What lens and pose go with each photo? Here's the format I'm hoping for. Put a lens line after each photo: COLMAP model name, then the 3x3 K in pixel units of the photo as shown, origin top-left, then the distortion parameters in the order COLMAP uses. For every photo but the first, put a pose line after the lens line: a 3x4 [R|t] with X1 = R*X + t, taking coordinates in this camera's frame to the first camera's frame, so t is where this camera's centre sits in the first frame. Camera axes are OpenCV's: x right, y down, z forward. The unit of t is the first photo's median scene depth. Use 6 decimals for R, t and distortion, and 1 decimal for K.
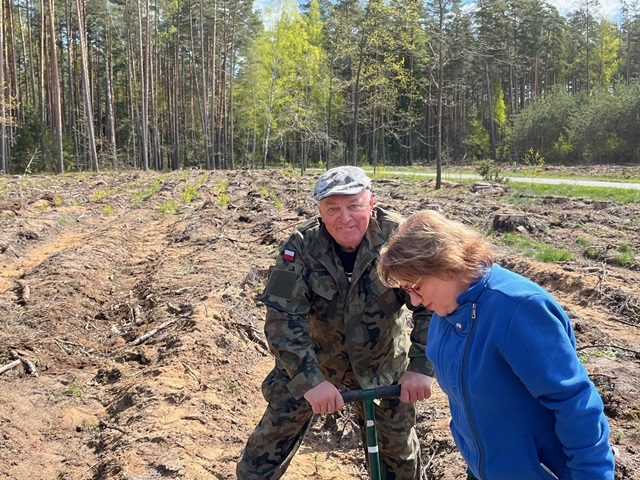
lens RADIAL K [[780.0, 0, 320.0], [0, 780.0, 240.0], [0, 0, 1]] dist [0.029635, -0.015958]
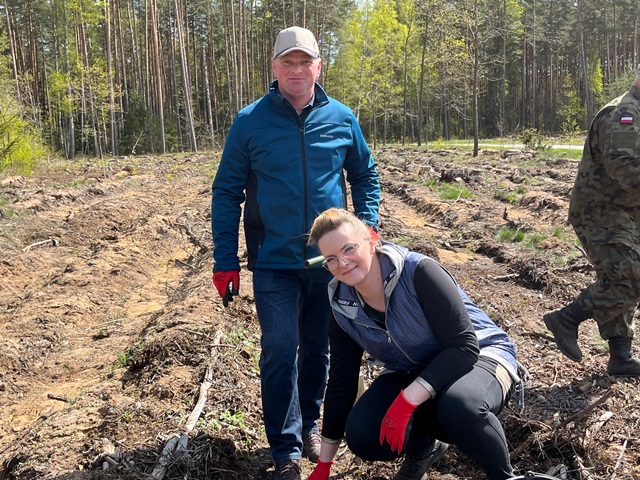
lens RADIAL K [[780.0, 0, 320.0], [0, 780.0, 240.0], [0, 0, 1]] dist [0.029635, -0.015958]
pose [[0.990130, -0.009388, -0.139837, 0.075900], [0.013287, 0.999548, 0.026973, 0.017240], [0.139521, -0.028565, 0.989807, -0.111179]]
